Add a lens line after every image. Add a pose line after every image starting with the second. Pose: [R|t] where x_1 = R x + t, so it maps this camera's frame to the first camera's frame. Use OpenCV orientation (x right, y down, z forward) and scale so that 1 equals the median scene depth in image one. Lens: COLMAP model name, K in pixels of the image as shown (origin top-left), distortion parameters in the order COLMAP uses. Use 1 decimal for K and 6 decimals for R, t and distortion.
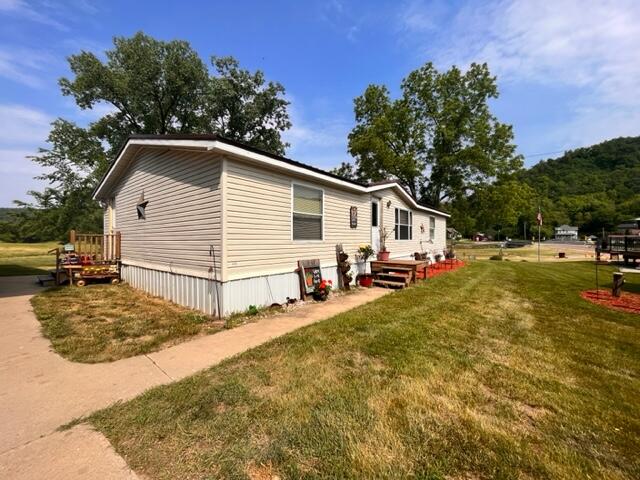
lens RADIAL K [[258.7, 0, 320.1], [0, 258.7, 240.8], [0, 0, 1]] dist [-0.002460, -0.000270]
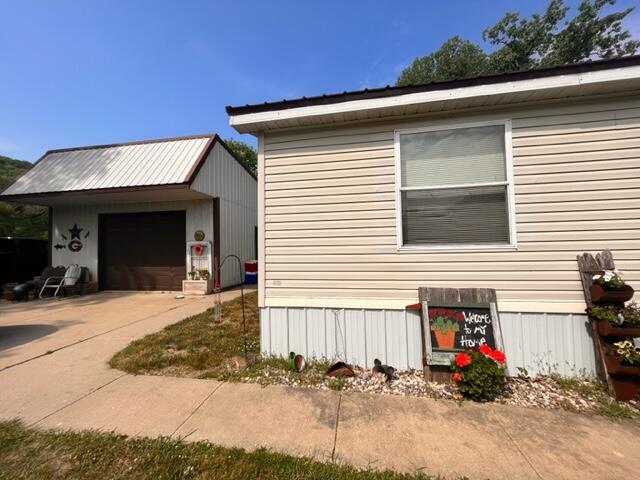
lens RADIAL K [[258.7, 0, 316.3], [0, 258.7, 238.4], [0, 0, 1]] dist [-0.002460, -0.000270]
pose [[0.467742, -0.045395, -0.882699, 0.160241], [0.015983, 0.998951, -0.042905, 0.001523], [0.883721, 0.005960, 0.467977, 0.382756]]
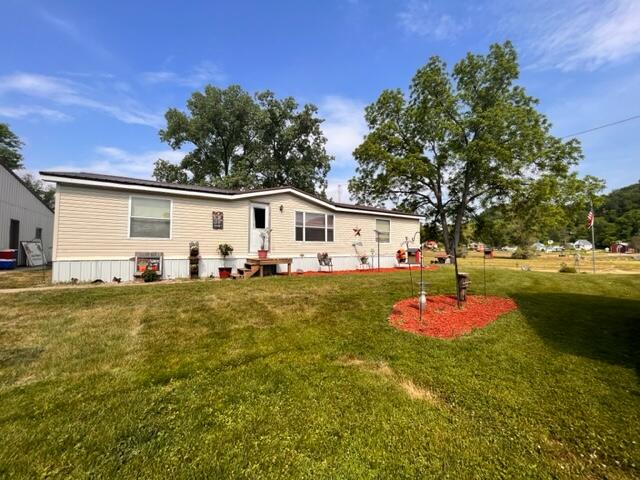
lens RADIAL K [[258.7, 0, 318.1], [0, 258.7, 240.2], [0, 0, 1]] dist [-0.002460, -0.000270]
pose [[0.944382, -0.011572, -0.328648, 0.806373], [-0.003311, 0.998995, -0.044690, 0.045112], [0.328835, 0.043293, 0.943395, 0.016407]]
